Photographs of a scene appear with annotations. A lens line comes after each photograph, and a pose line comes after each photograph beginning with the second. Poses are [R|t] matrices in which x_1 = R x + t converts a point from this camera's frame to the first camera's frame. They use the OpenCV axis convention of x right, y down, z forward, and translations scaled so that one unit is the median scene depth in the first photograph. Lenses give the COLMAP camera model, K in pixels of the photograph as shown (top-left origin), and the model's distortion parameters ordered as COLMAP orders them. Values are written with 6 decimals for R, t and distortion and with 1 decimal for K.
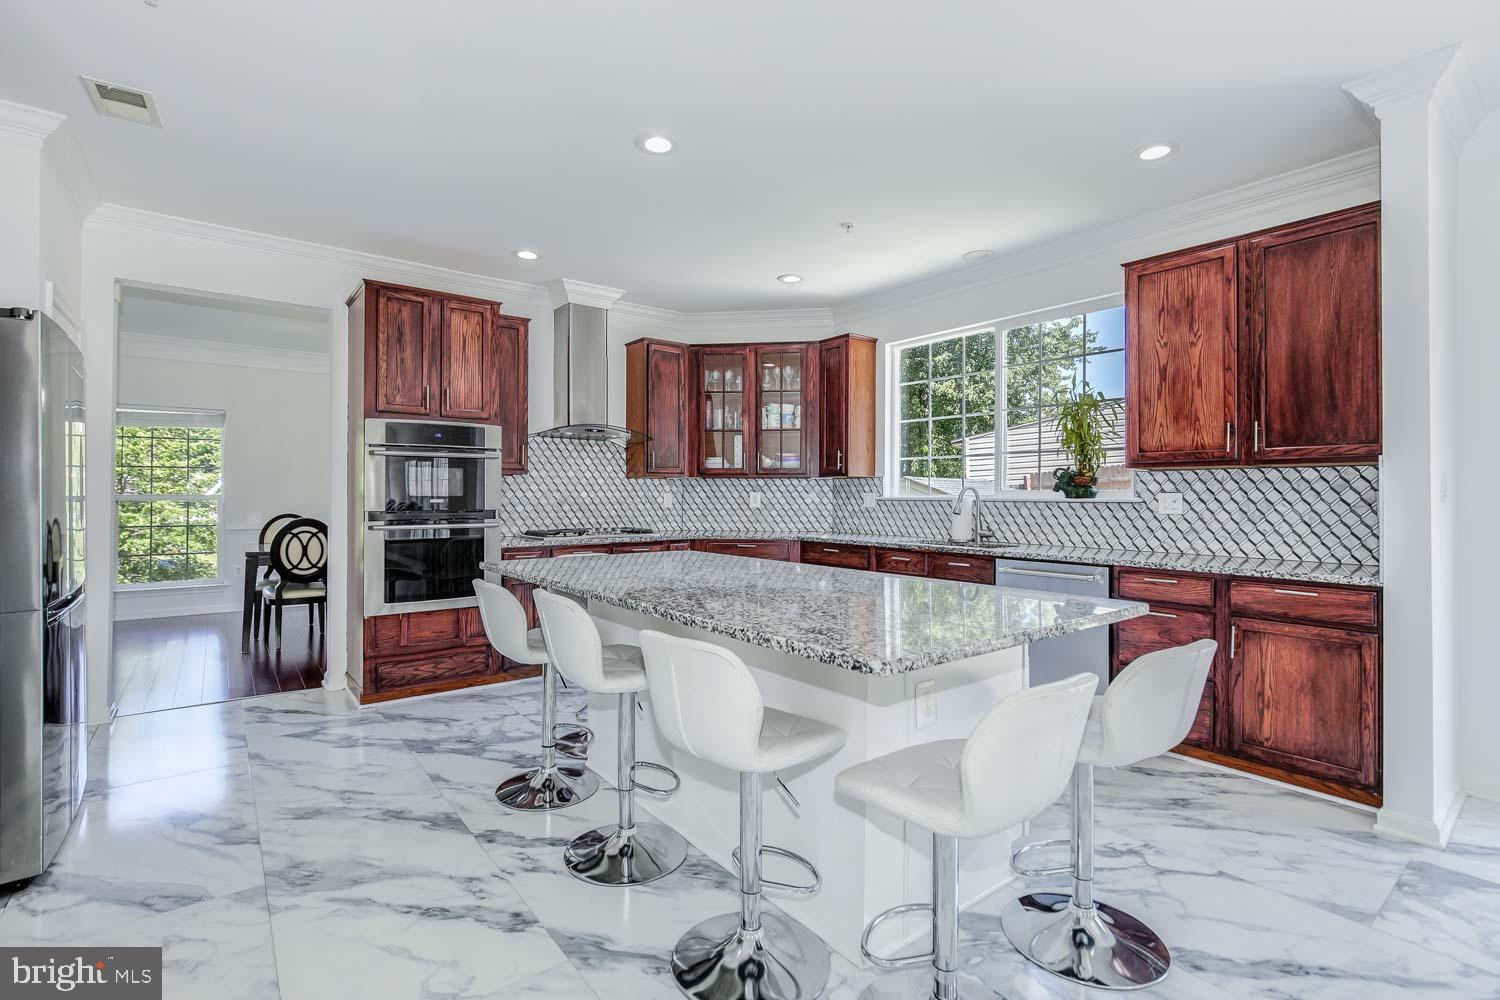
lens RADIAL K [[688.2, 0, 750.0], [0, 688.2, 500.0], [0, 0, 1]] dist [-0.001101, -0.000839]
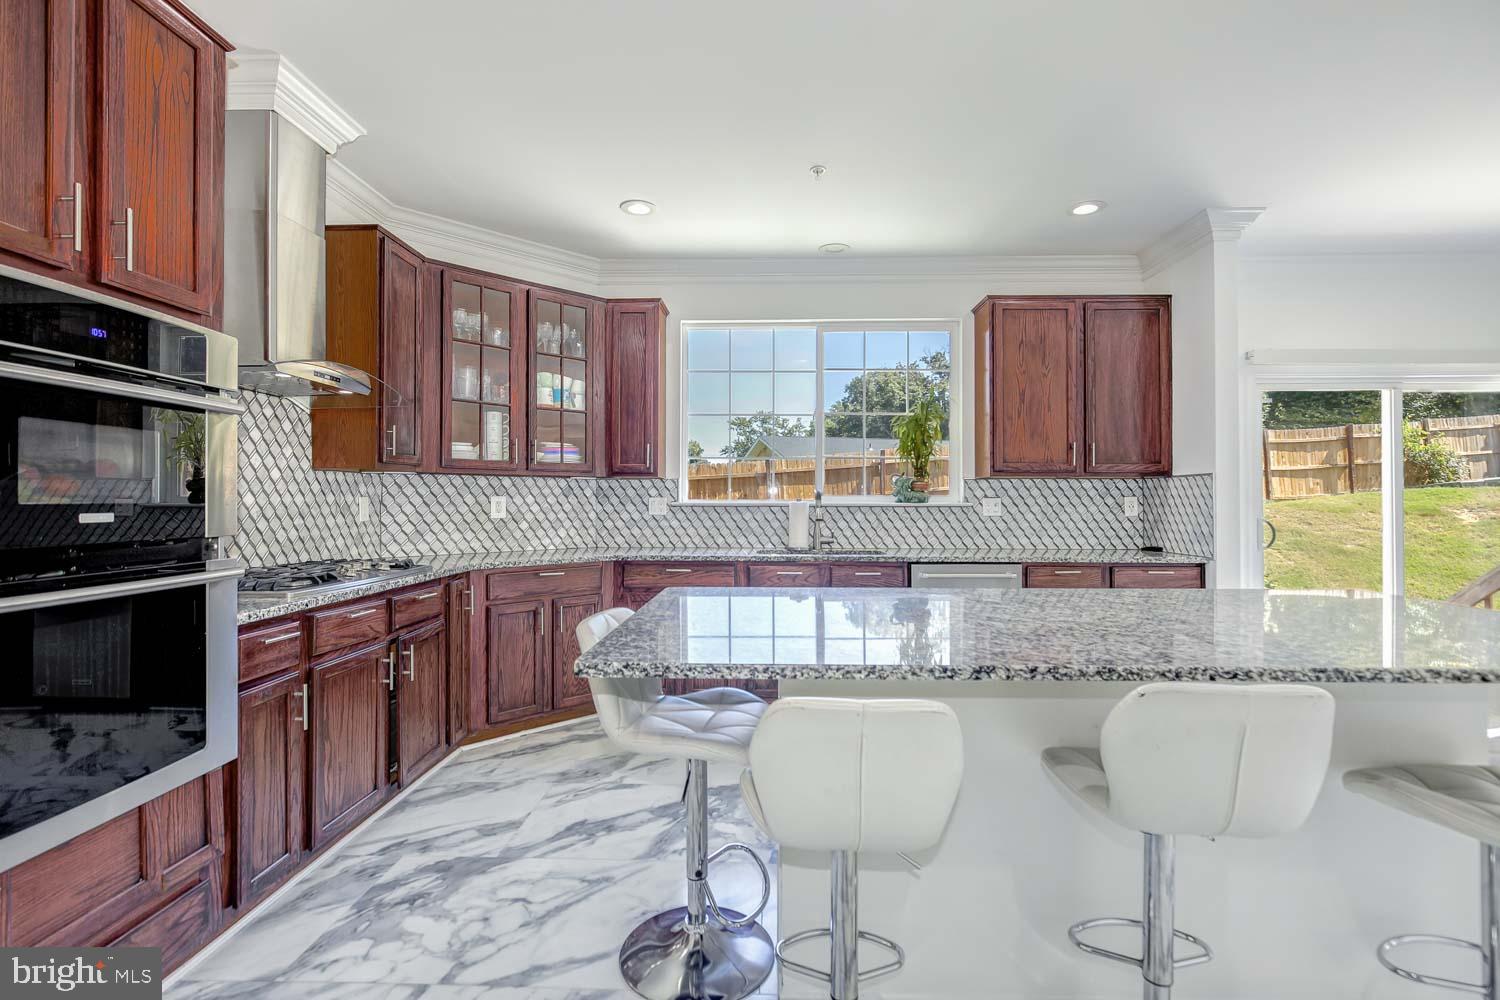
lens RADIAL K [[688.2, 0, 750.0], [0, 688.2, 500.0], [0, 0, 1]] dist [-0.001101, -0.000839]
pose [[0.642603, -0.001168, 0.766199, -0.399470], [0.006049, 0.999975, -0.003549, -0.003775], [-0.766176, 0.006915, 0.642594, 0.399892]]
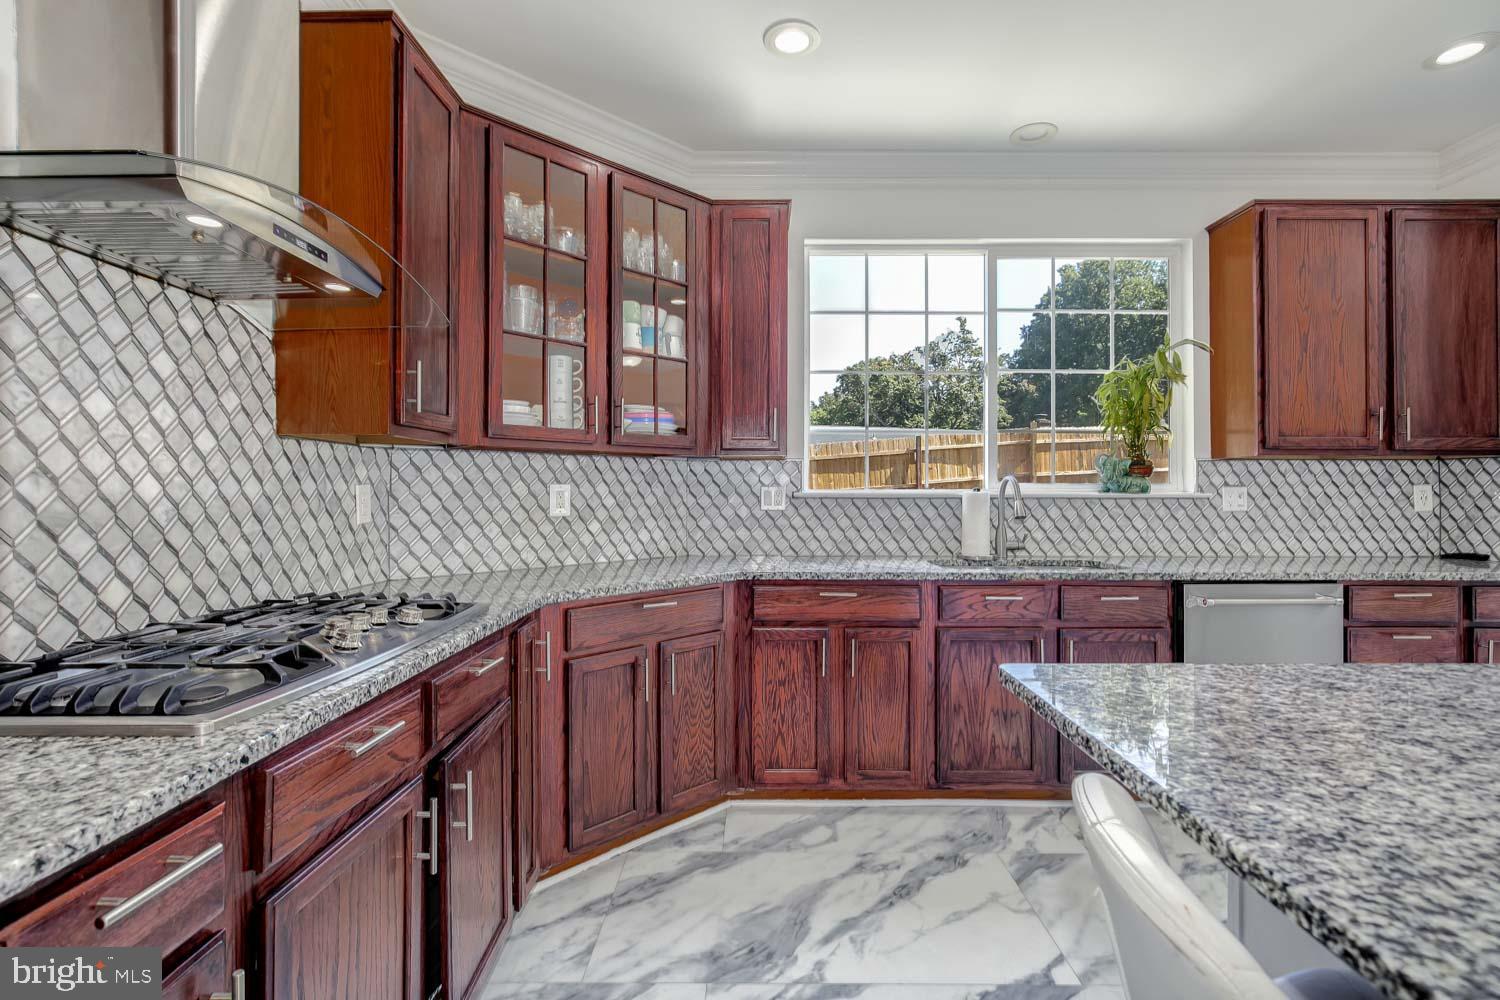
lens RADIAL K [[686.1, 0, 752.0], [0, 686.1, 491.1], [0, 0, 1]] dist [-0.004886, -0.000167]
pose [[0.623824, -0.002411, 0.781561, -0.307191], [0.006917, 0.999973, -0.002436, -0.004831], [-0.781534, 0.006925, 0.623824, 0.670389]]
